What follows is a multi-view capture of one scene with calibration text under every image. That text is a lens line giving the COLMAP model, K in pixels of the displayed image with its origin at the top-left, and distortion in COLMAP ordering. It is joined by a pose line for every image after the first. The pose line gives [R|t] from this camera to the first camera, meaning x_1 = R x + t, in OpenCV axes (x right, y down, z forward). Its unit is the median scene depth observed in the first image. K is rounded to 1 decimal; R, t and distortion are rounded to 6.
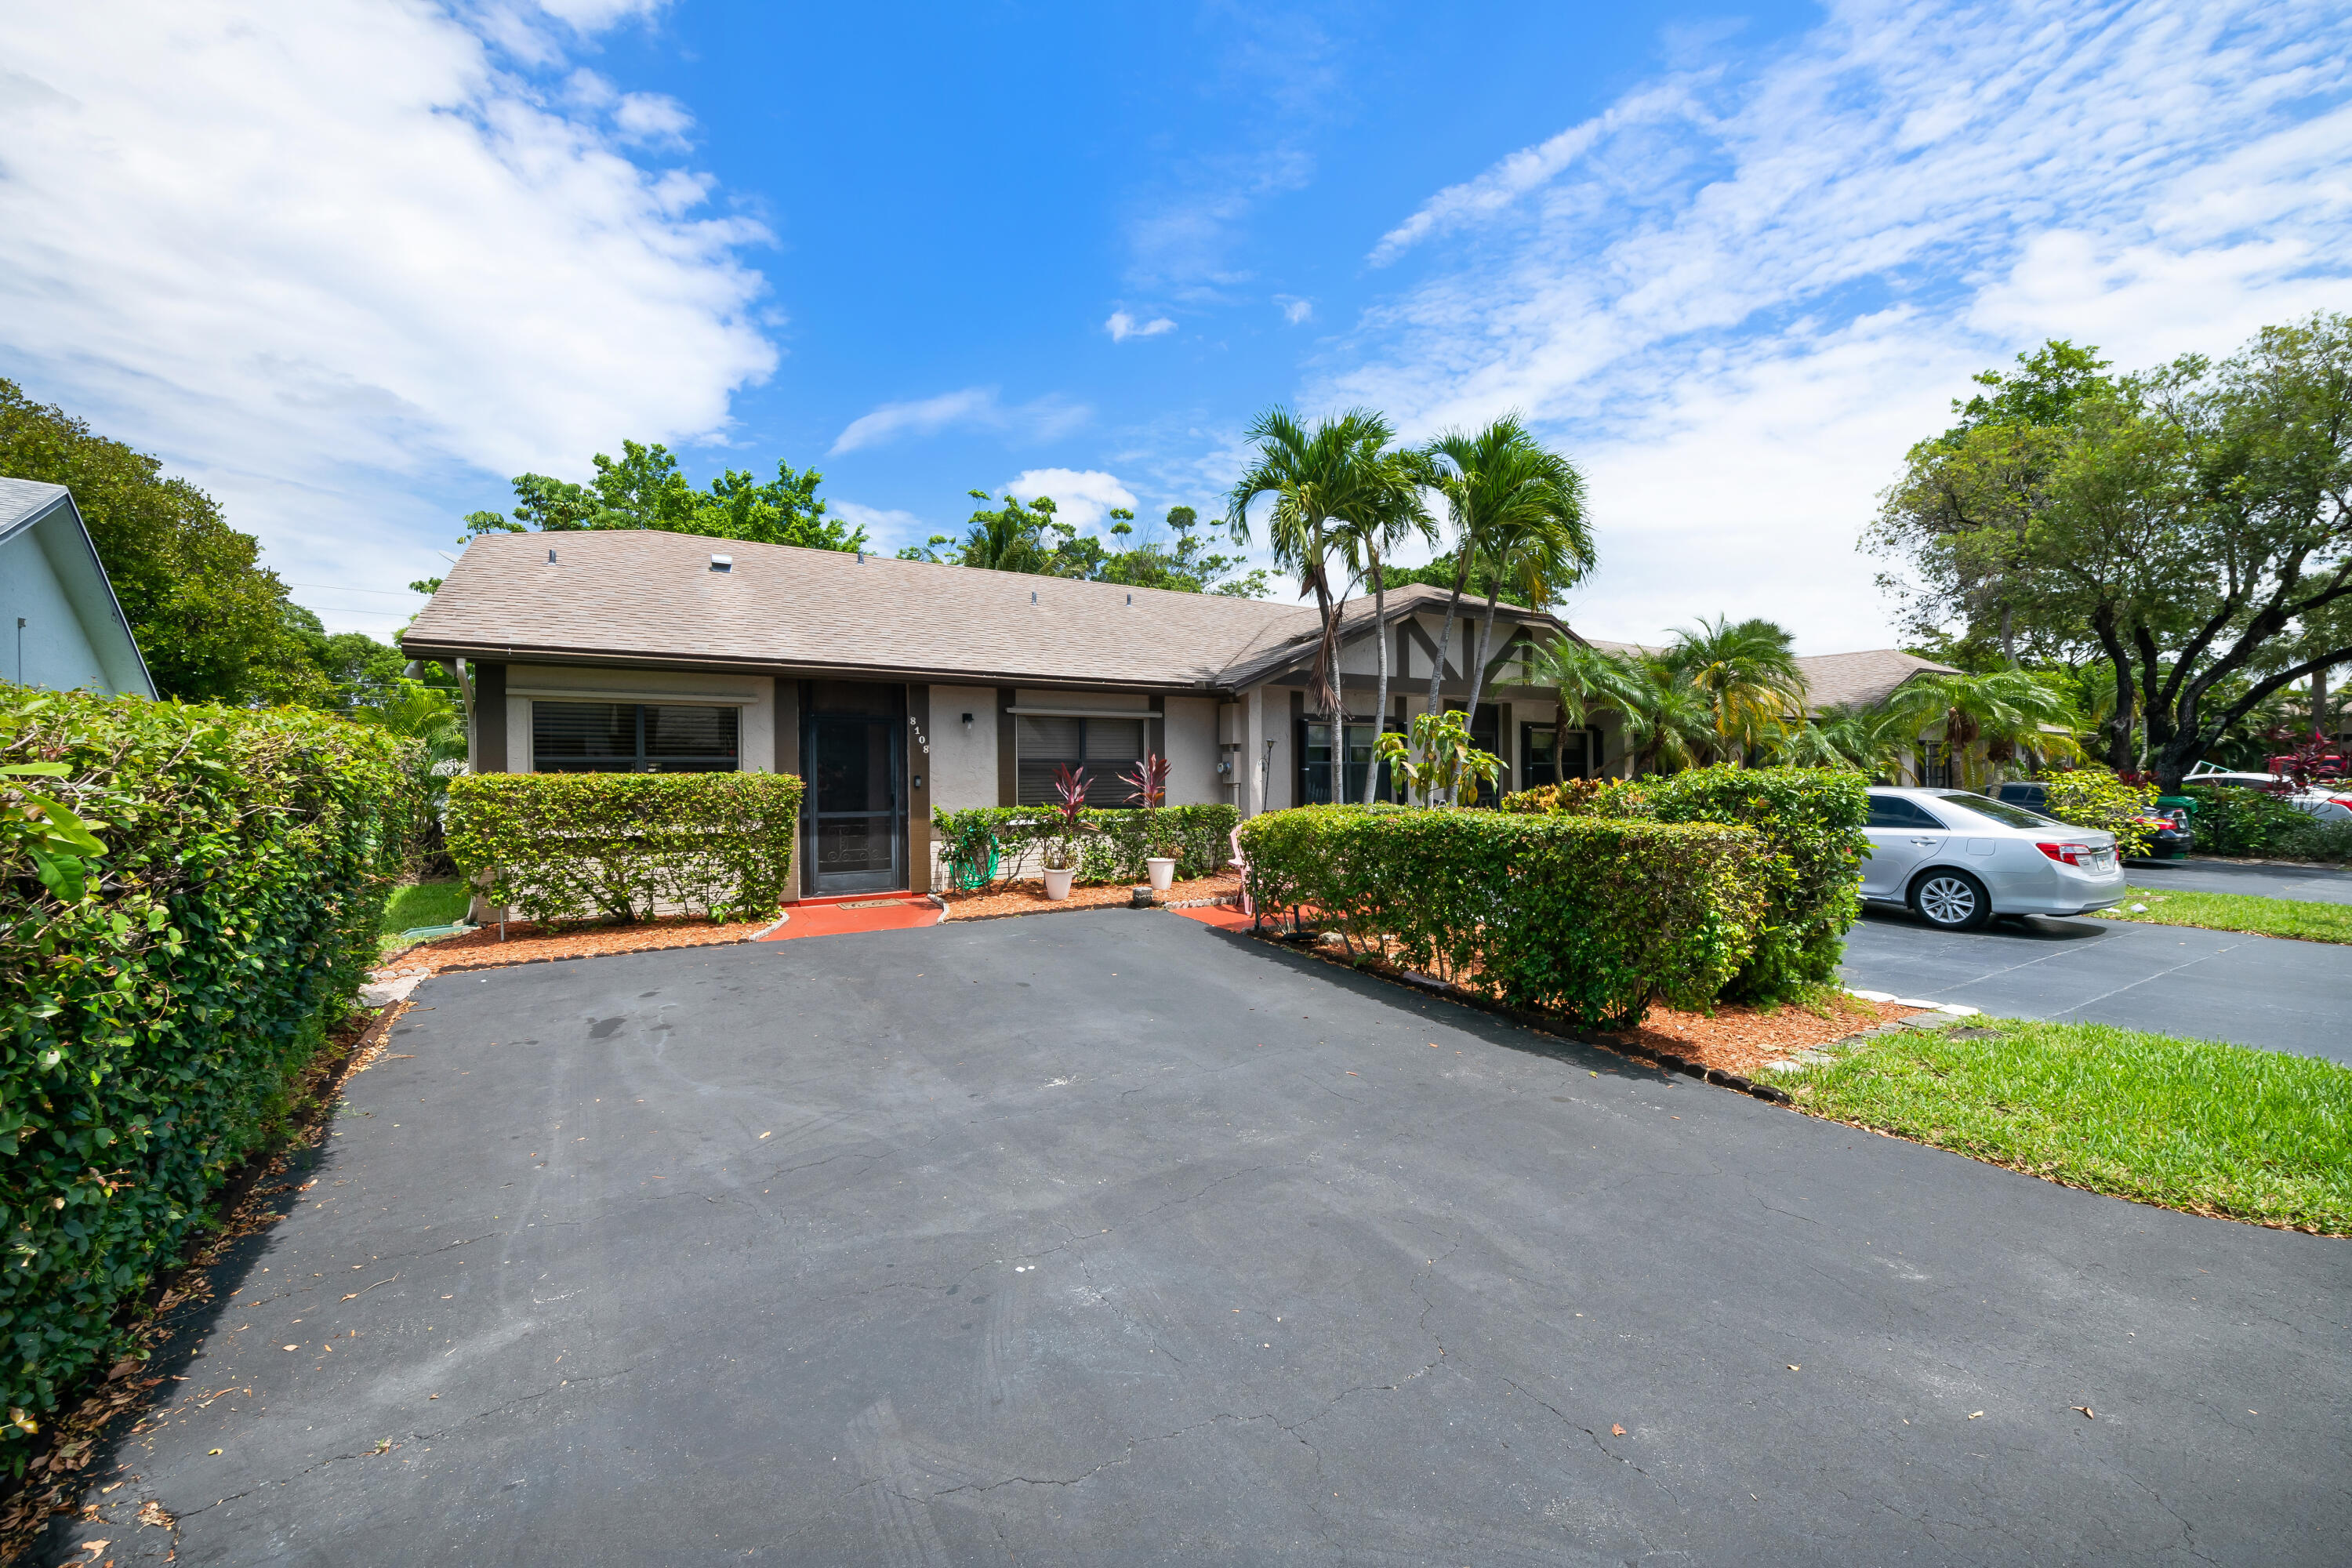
lens RADIAL K [[936.6, 0, 1198.5], [0, 936.6, 773.2], [0, 0, 1]] dist [0.001736, -0.002428]
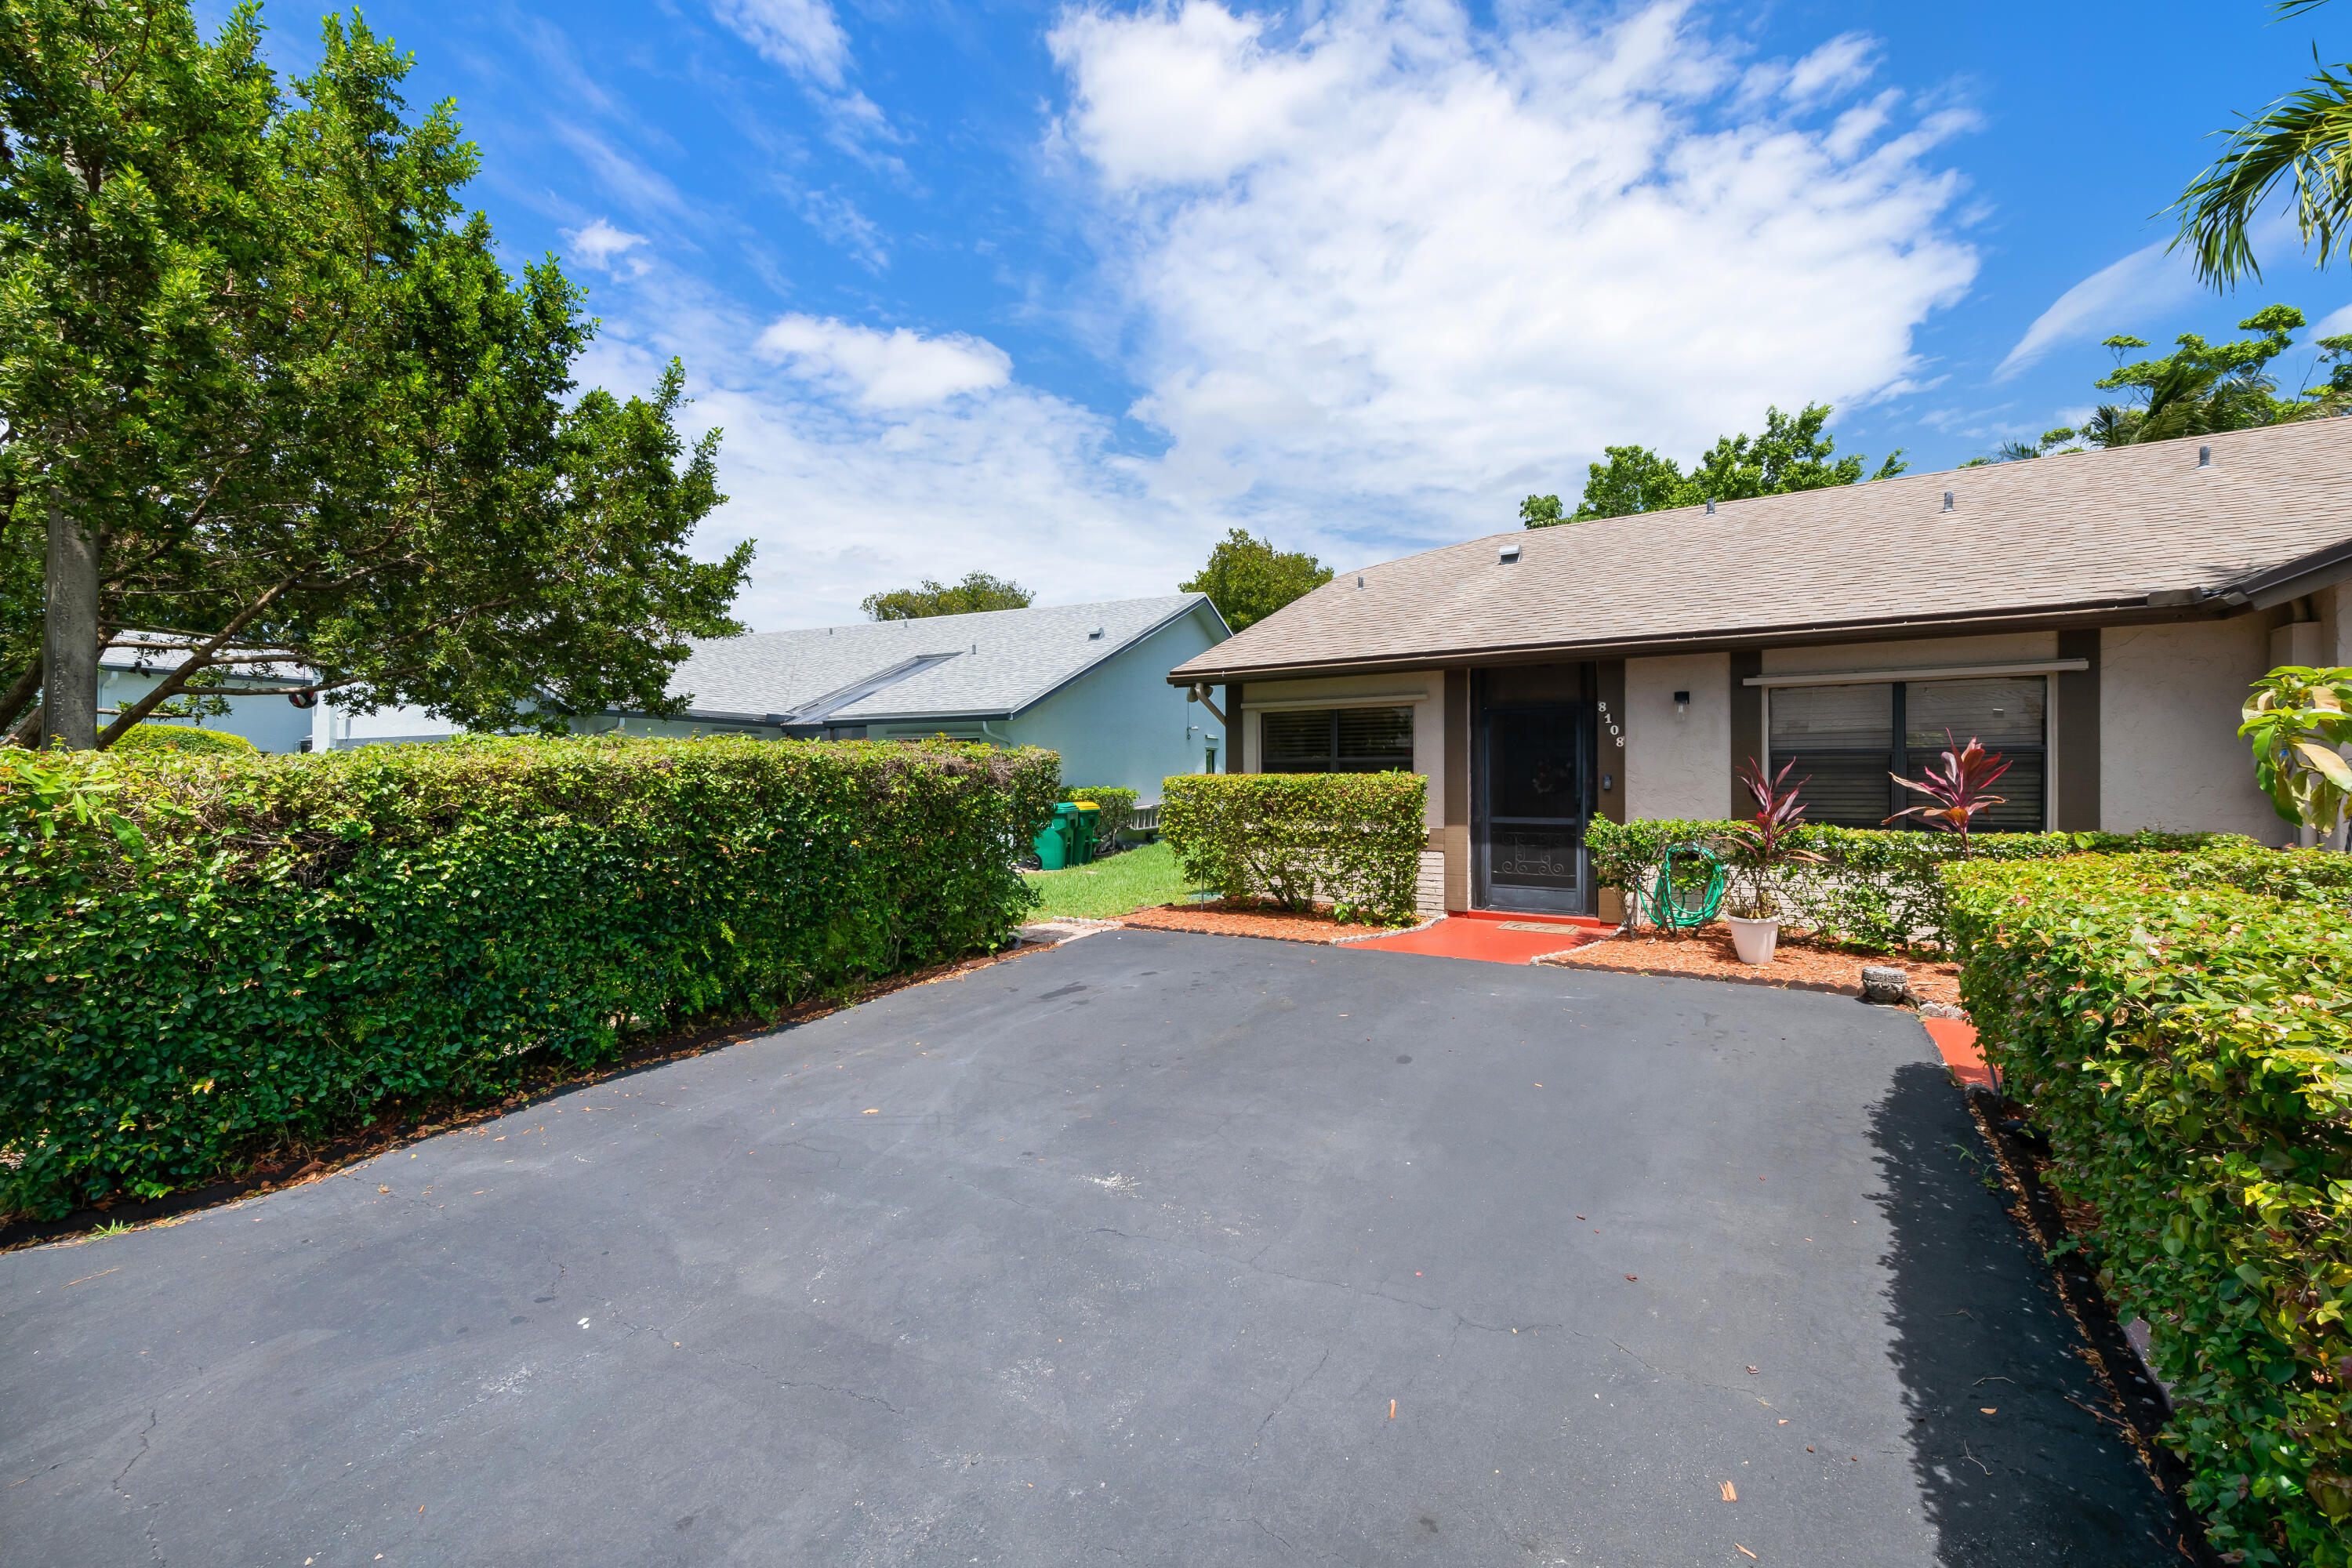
lens RADIAL K [[936.6, 0, 1187.0], [0, 936.6, 790.7], [0, 0, 1]] dist [0.001736, -0.002428]
pose [[0.428814, 0.017666, -0.903220, 0.342319], [0.006304, 0.999726, 0.022546, -0.006006], [0.903371, -0.015362, 0.428585, 0.437283]]
